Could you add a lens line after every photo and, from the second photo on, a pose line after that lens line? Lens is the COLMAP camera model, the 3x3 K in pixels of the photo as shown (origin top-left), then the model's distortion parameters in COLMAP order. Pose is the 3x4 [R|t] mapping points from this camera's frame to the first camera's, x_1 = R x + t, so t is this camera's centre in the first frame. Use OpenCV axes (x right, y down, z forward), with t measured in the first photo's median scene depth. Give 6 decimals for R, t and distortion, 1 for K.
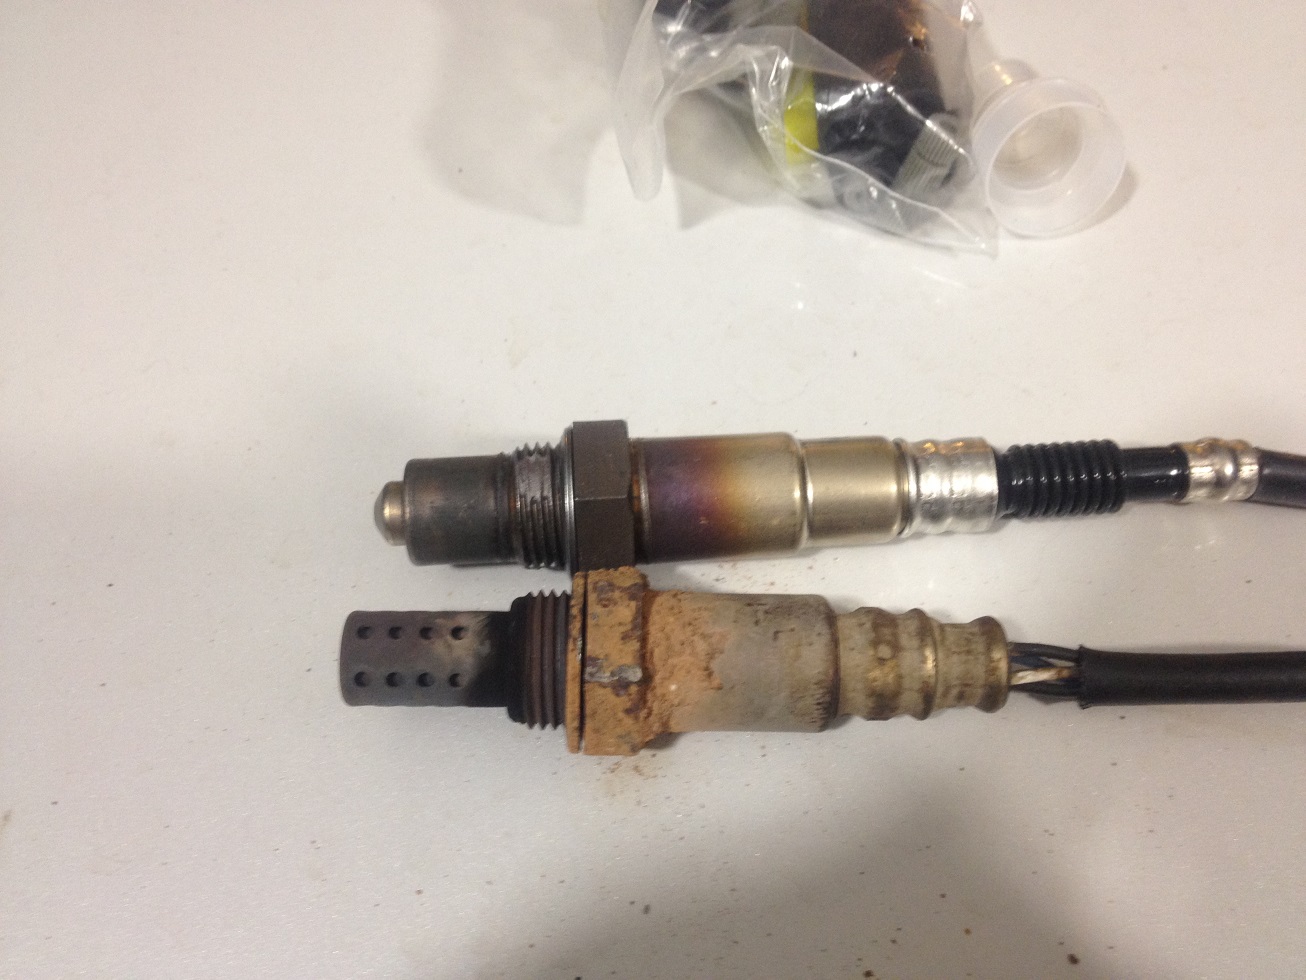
lens RADIAL K [[1168.7, 0, 652.0], [0, 1168.7, 483.9], [0, 0, 1]] dist [0.100943, -0.205405]
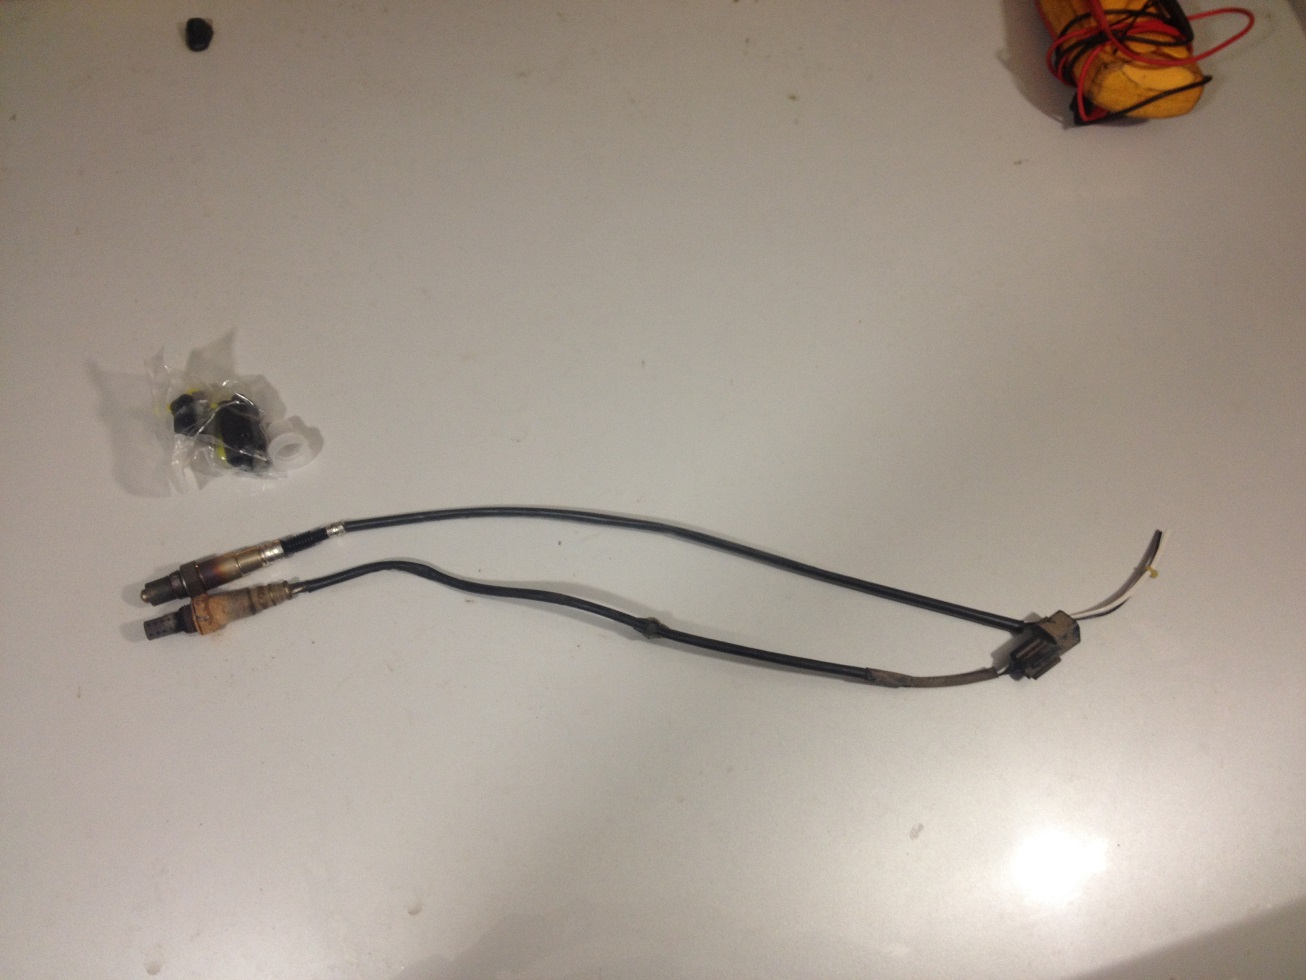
lens RADIAL K [[1168.7, 0, 652.0], [0, 1168.7, 483.9], [0, 0, 1]] dist [0.100943, -0.205405]
pose [[0.941167, -0.282945, 0.184788, 0.893451], [0.249694, 0.950693, 0.183942, -0.741856], [-0.227723, -0.126980, 0.965411, -3.768457]]
